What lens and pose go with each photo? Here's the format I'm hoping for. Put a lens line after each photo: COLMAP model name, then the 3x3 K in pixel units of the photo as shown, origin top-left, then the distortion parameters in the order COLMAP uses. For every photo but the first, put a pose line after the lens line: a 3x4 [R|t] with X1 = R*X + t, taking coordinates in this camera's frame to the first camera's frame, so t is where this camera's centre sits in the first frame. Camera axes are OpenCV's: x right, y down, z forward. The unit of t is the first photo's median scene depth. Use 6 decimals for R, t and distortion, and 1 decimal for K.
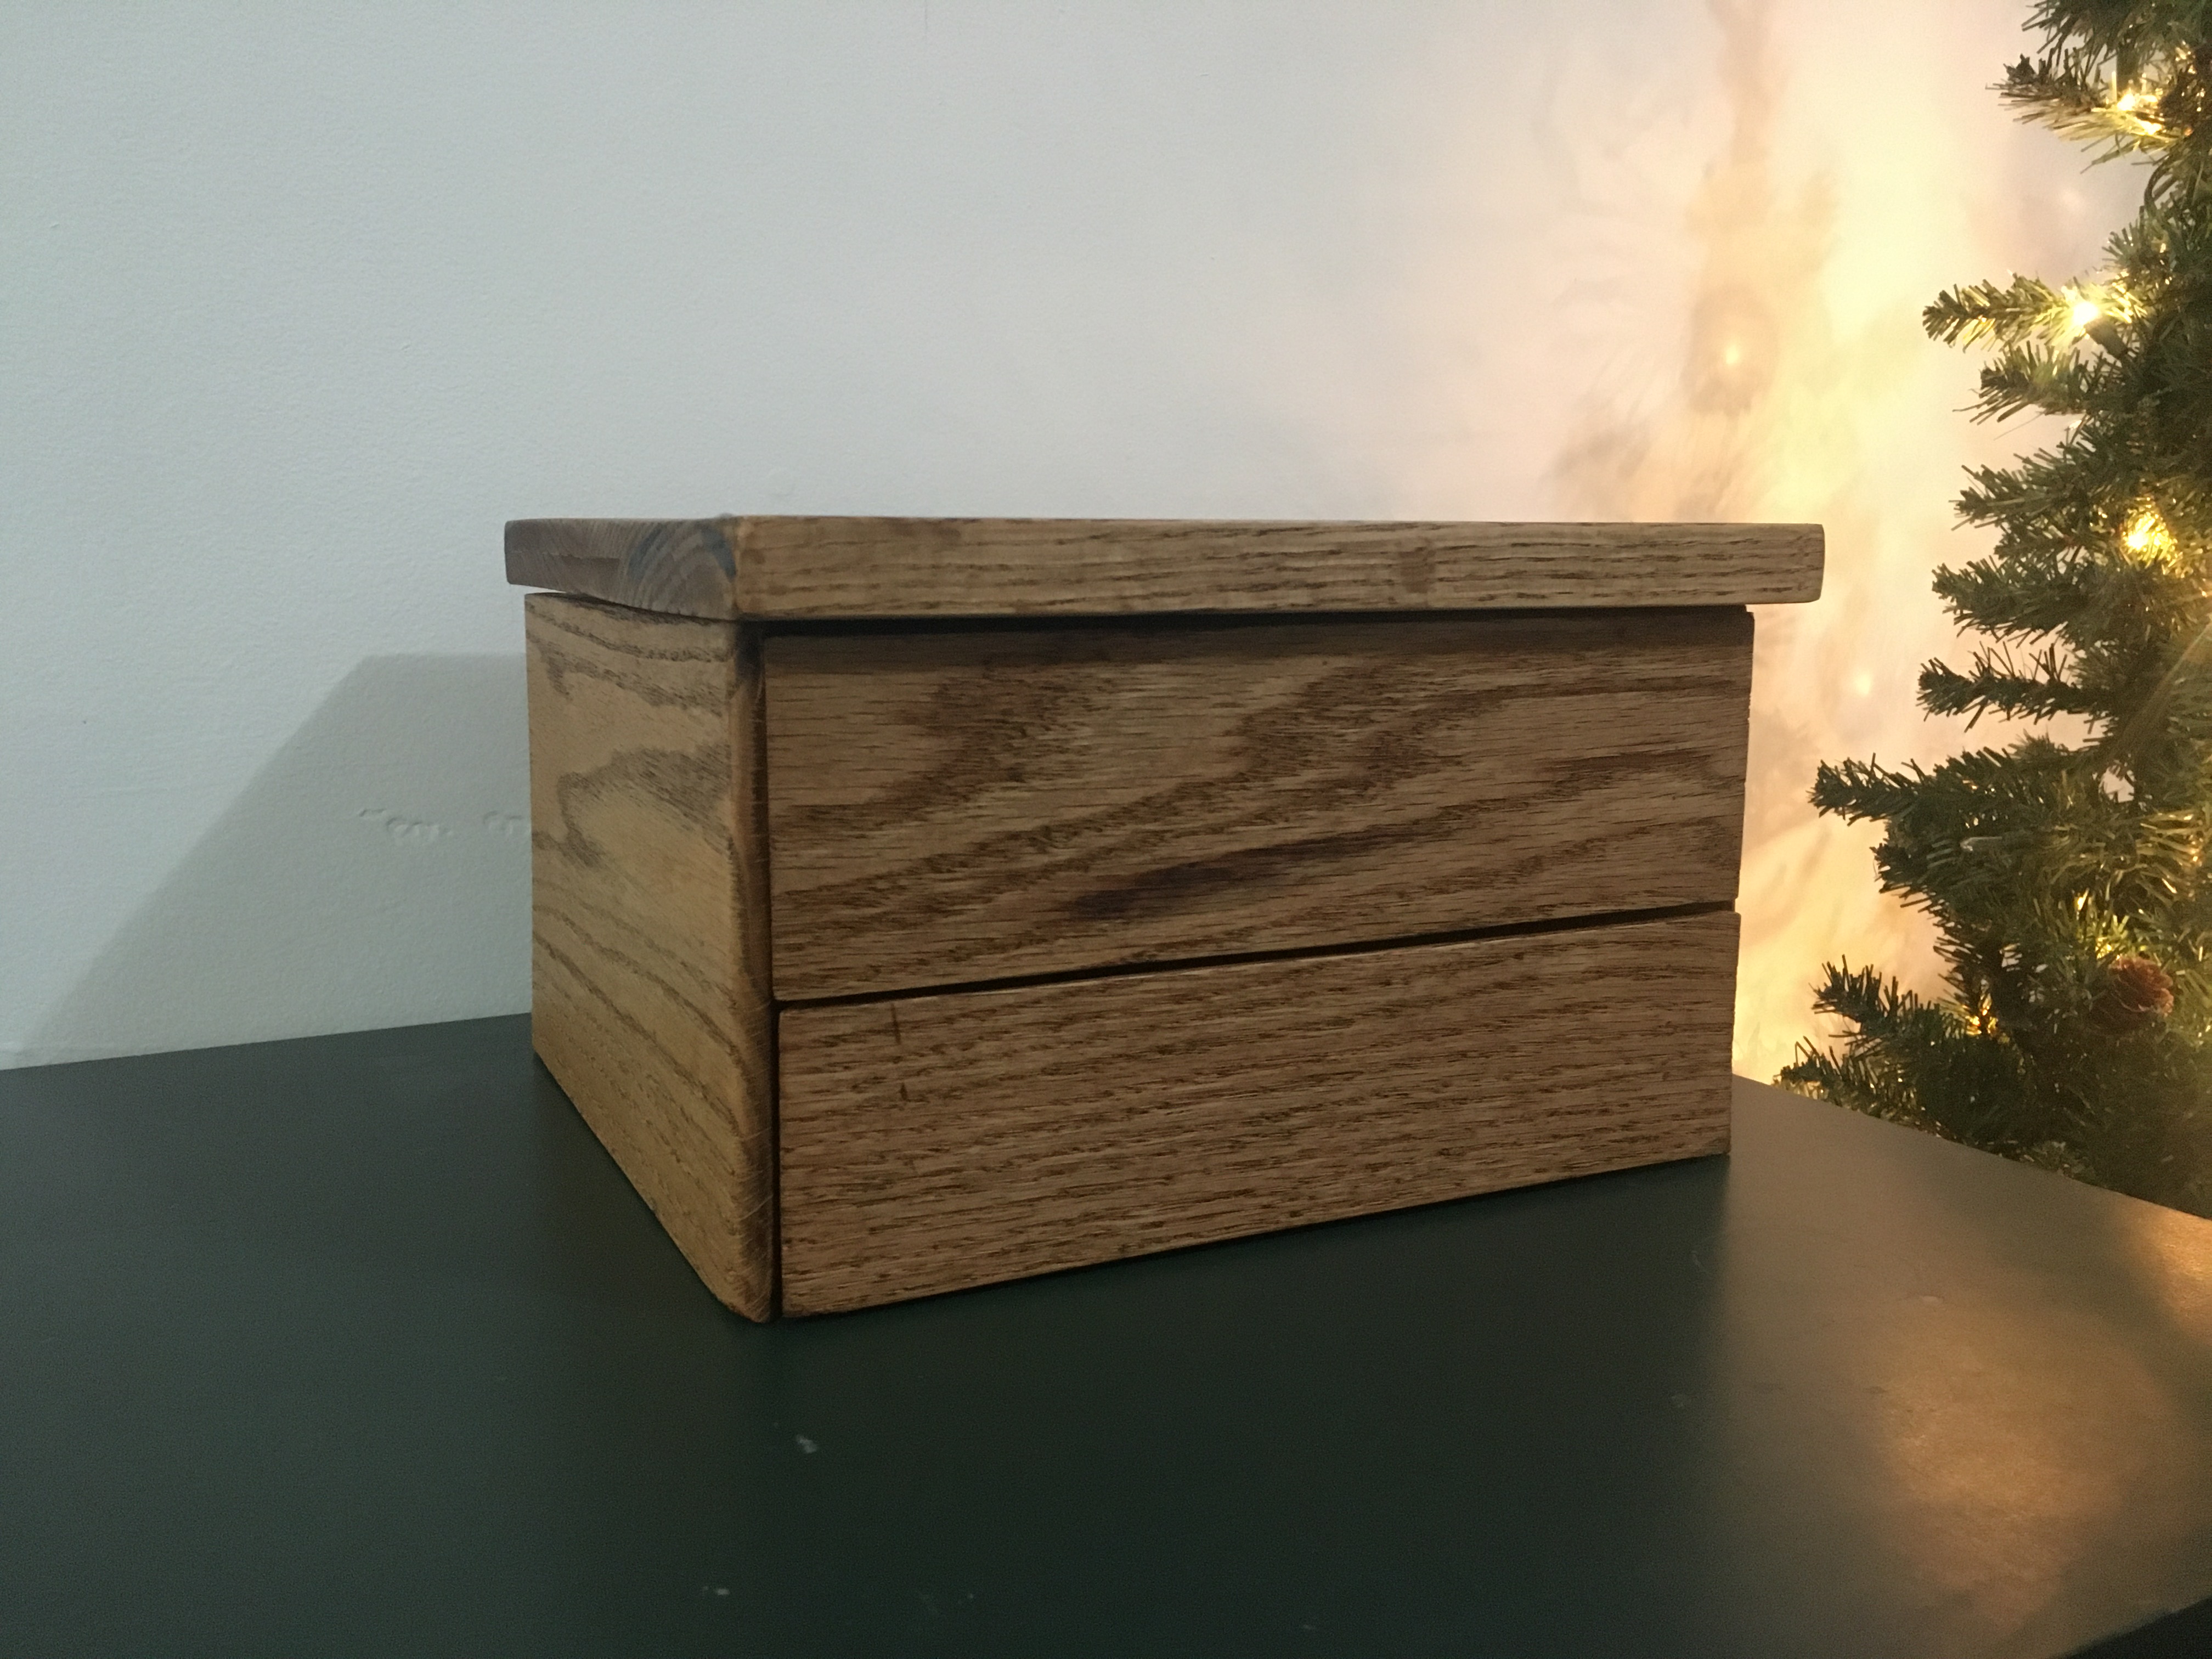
lens RADIAL K [[1912.2, 0, 1241.1], [0, 1912.2, 791.4], [0, 0, 1]] dist [0.023453, -0.098951]
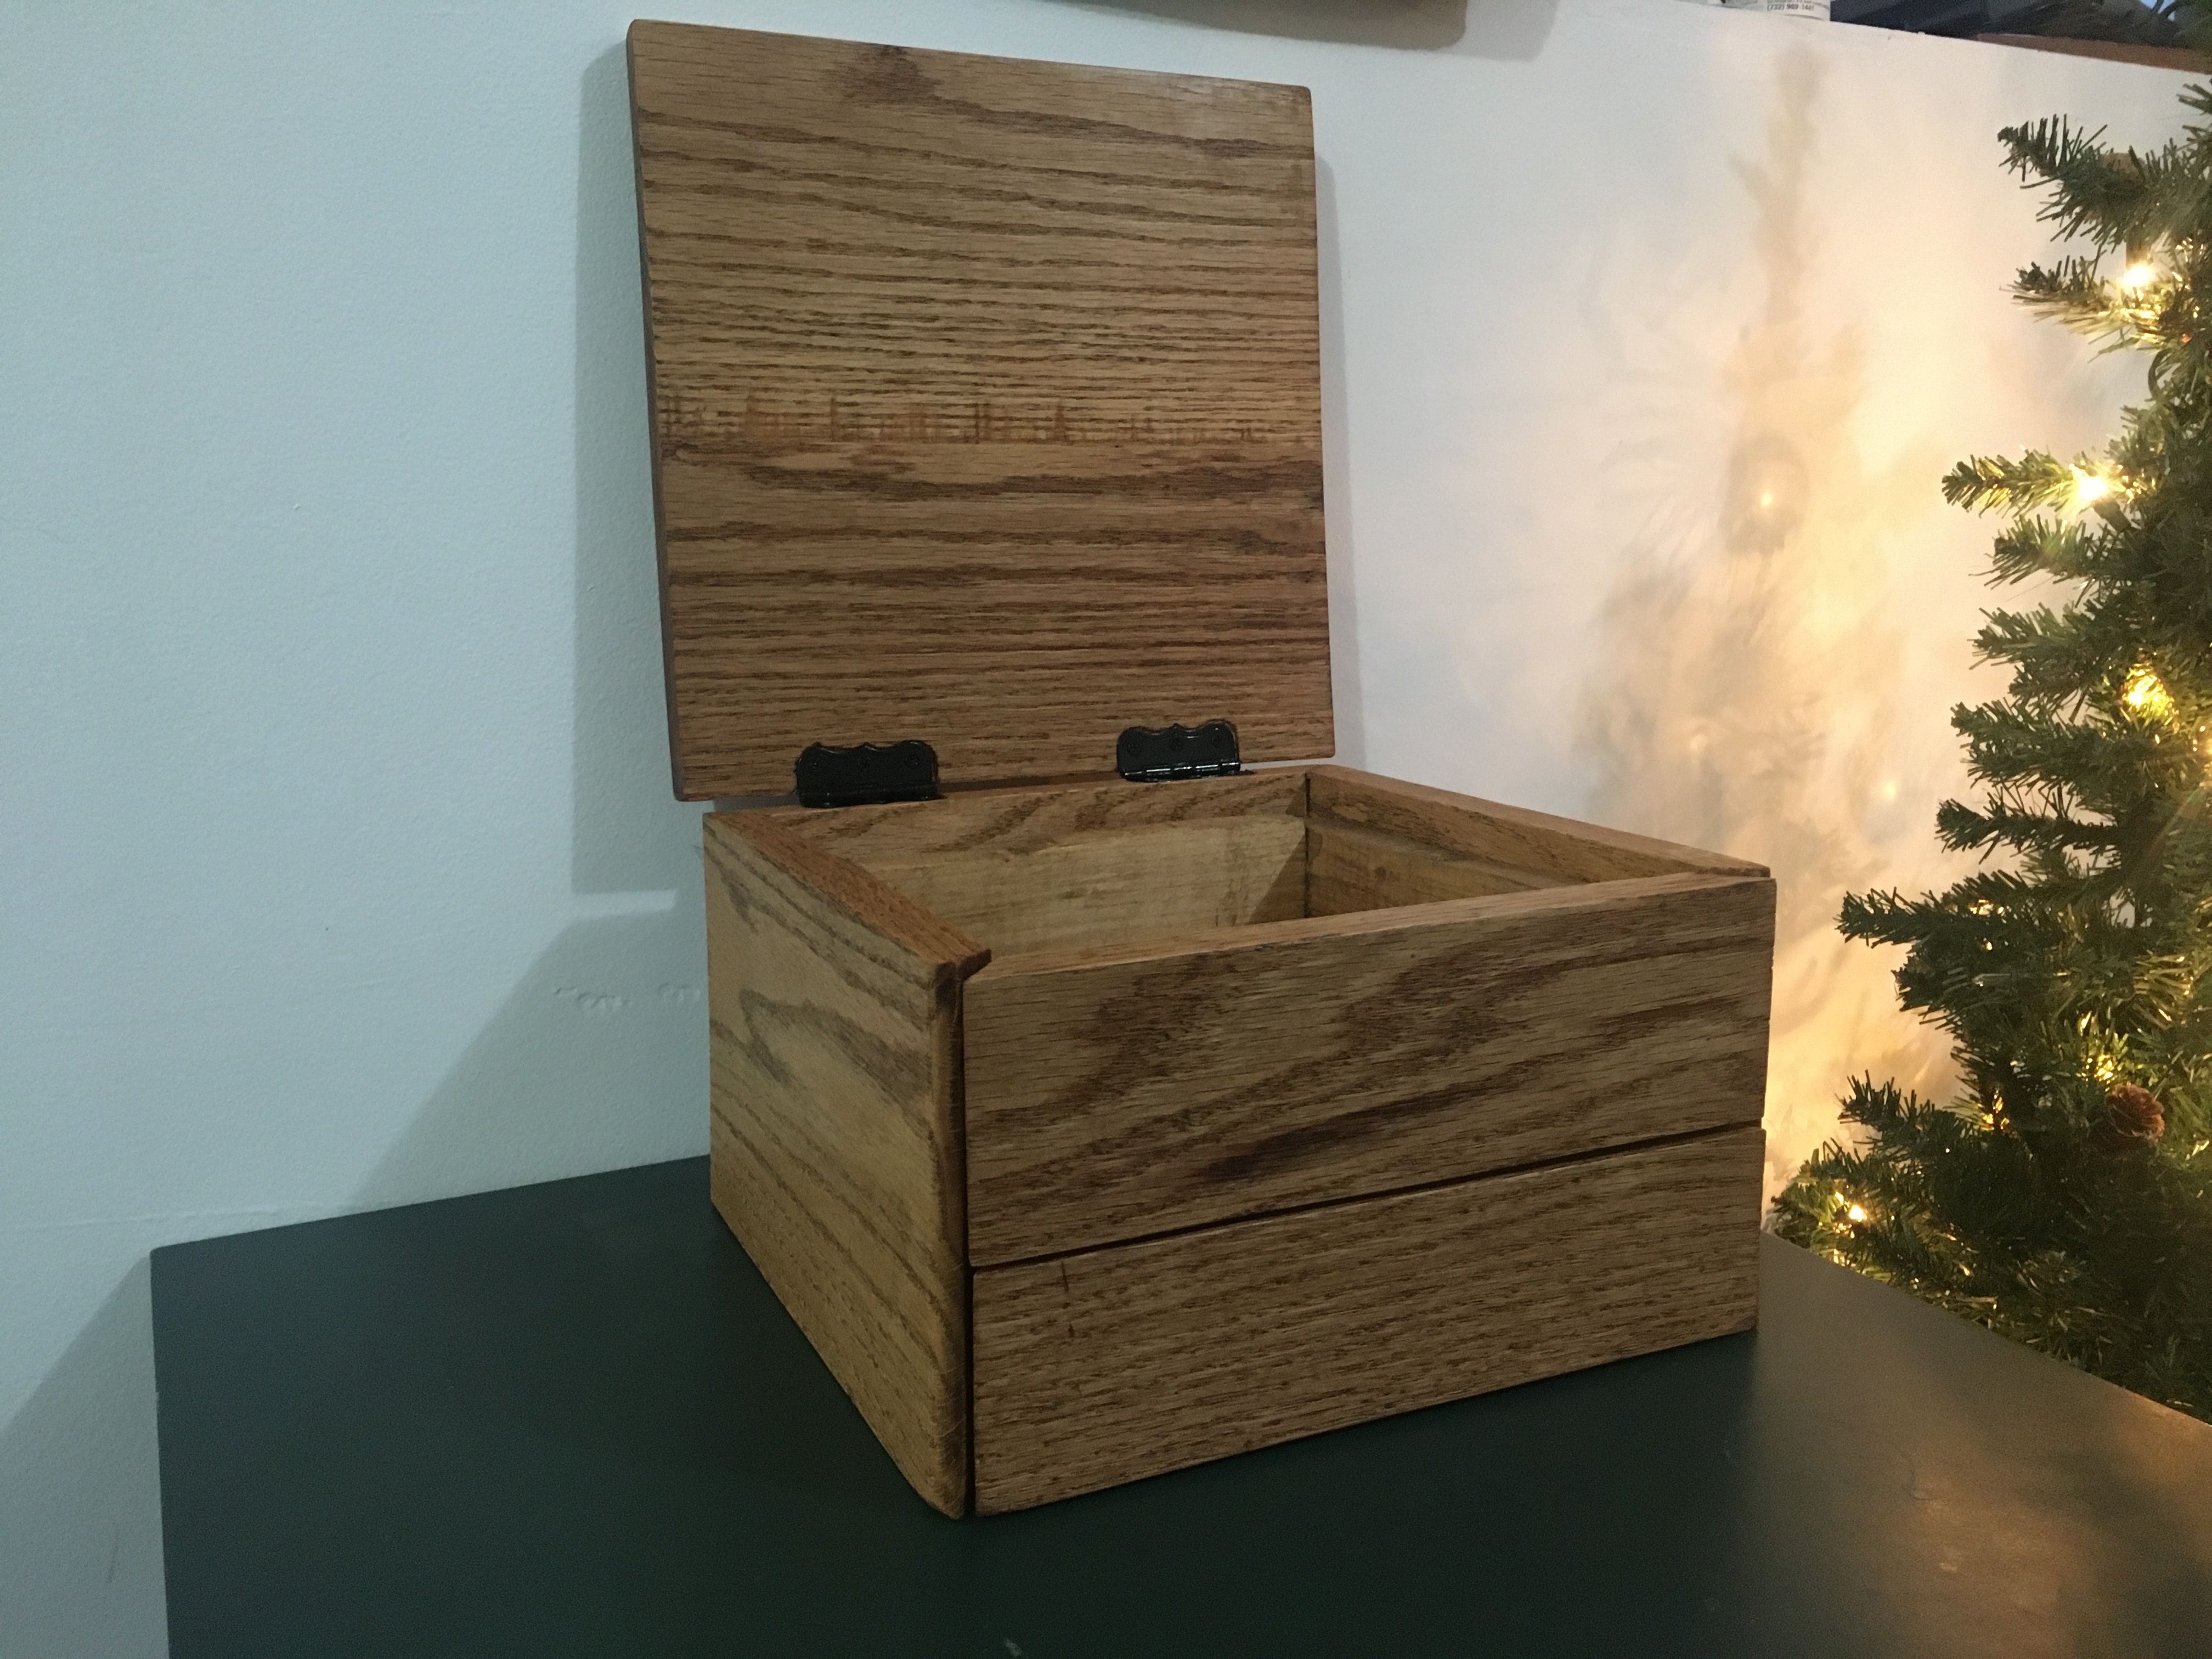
lens RADIAL K [[1912.2, 0, 1241.8], [0, 1912.2, 789.0], [0, 0, 1]] dist [0.023453, -0.098951]
pose [[0.999750, -0.006177, -0.021498, -0.034358], [0.006759, 0.999611, 0.027076, -0.191408], [0.021322, -0.027215, 0.999402, -0.179560]]
